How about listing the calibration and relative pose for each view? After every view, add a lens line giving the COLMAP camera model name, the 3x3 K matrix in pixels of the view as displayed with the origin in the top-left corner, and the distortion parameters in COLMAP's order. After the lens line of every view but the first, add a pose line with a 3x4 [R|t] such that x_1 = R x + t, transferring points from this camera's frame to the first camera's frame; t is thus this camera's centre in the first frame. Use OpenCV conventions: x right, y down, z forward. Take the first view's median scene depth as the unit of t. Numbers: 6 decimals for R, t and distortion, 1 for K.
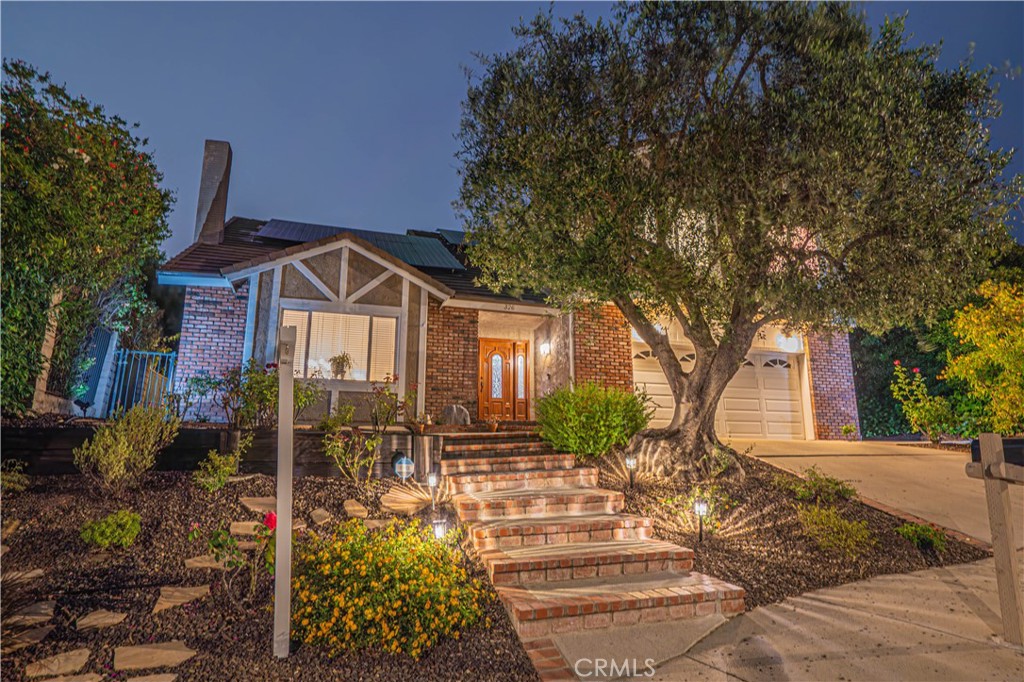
lens RADIAL K [[581.5, 0, 512.0], [0, 581.5, 341.0], [0, 0, 1]] dist [-0.016775, 0.000640]
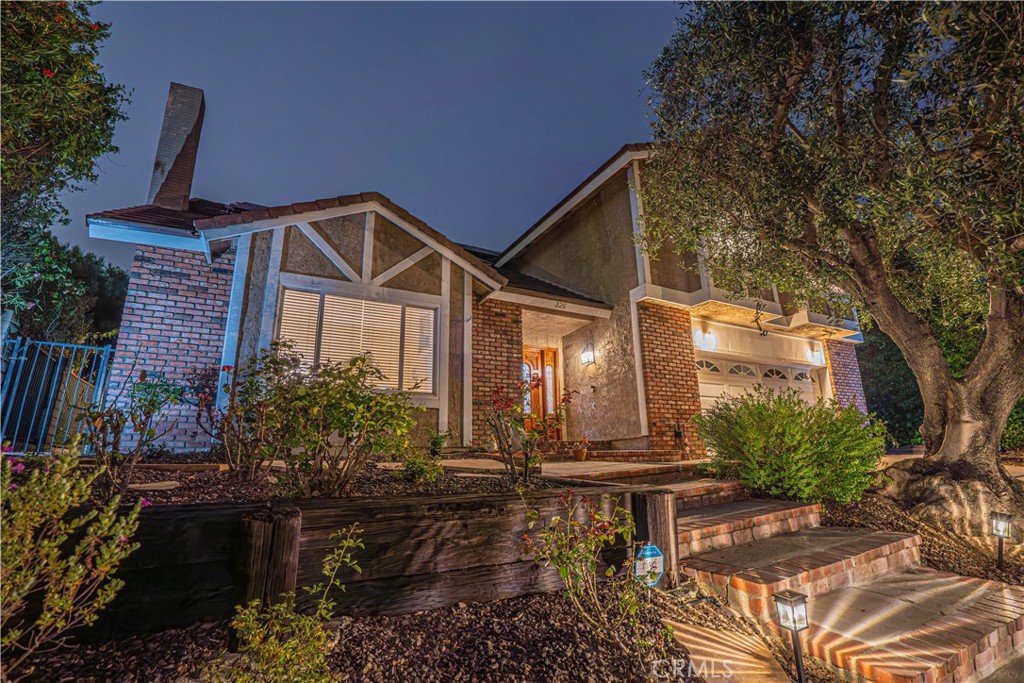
lens RADIAL K [[473.8, 0, 512.5], [0, 473.8, 343.5], [0, 0, 1]] dist [-0.049891, 0.016277]
pose [[0.981253, 0.027191, 0.190798, -0.219815], [-0.018639, 0.998746, -0.046471, 0.032878], [-0.191823, 0.042043, 0.980529, 0.374367]]
